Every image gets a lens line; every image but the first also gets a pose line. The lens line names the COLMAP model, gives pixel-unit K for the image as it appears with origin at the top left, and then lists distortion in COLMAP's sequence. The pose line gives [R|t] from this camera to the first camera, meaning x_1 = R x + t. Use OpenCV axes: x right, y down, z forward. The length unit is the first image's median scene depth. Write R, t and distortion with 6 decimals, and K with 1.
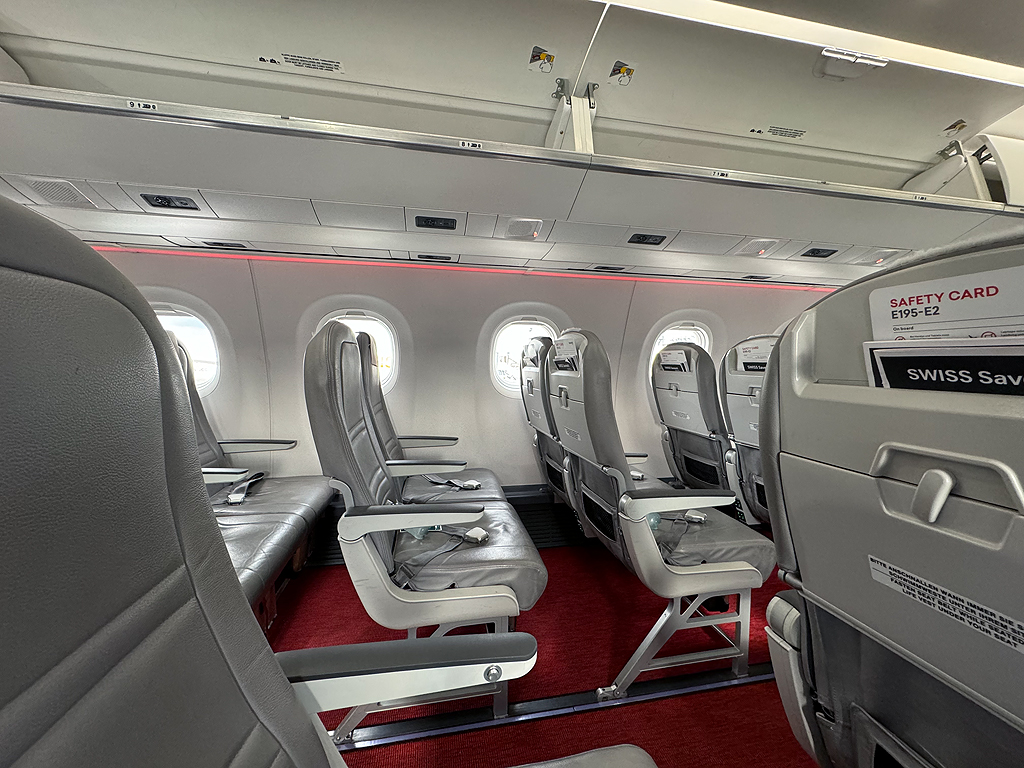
lens RADIAL K [[408.0, 0, 512.0], [0, 408.0, 384.0], [0, 0, 1]] dist [0.000574, 0.000312]
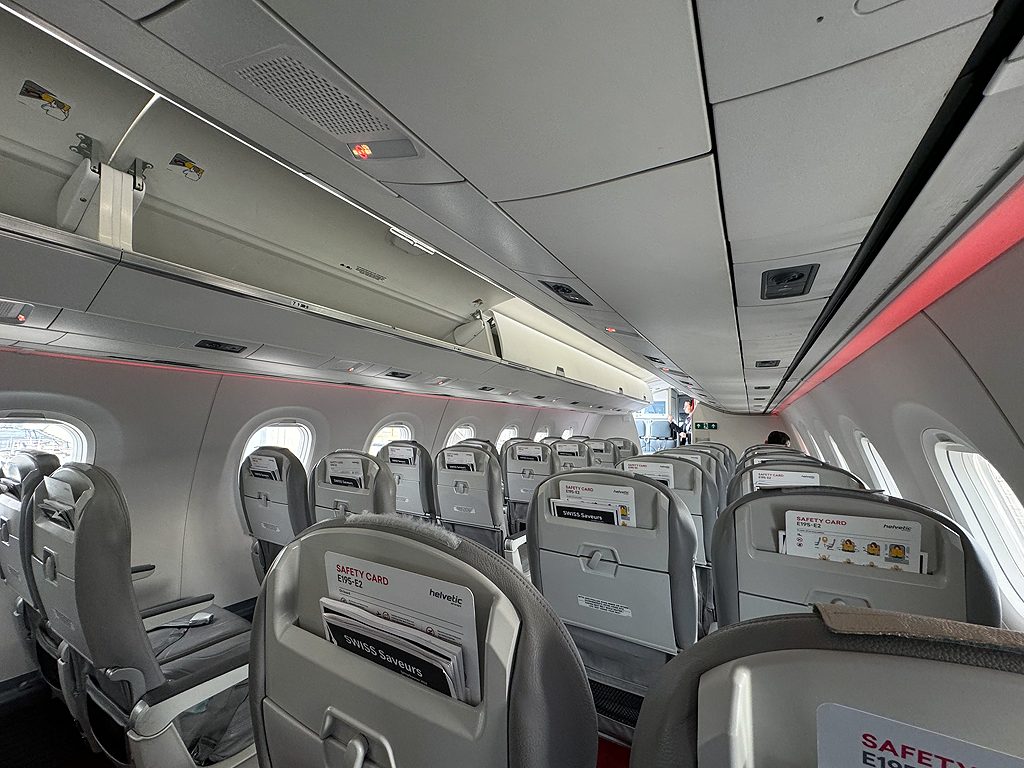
lens RADIAL K [[408.0, 0, 512.0], [0, 408.0, 384.0], [0, 0, 1]] dist [0.000574, 0.000312]
pose [[0.669338, 0.080023, 0.738636, 0.100730], [0.024044, 0.991329, -0.129188, -0.138341], [-0.742569, 0.104230, 0.661610, -0.034401]]
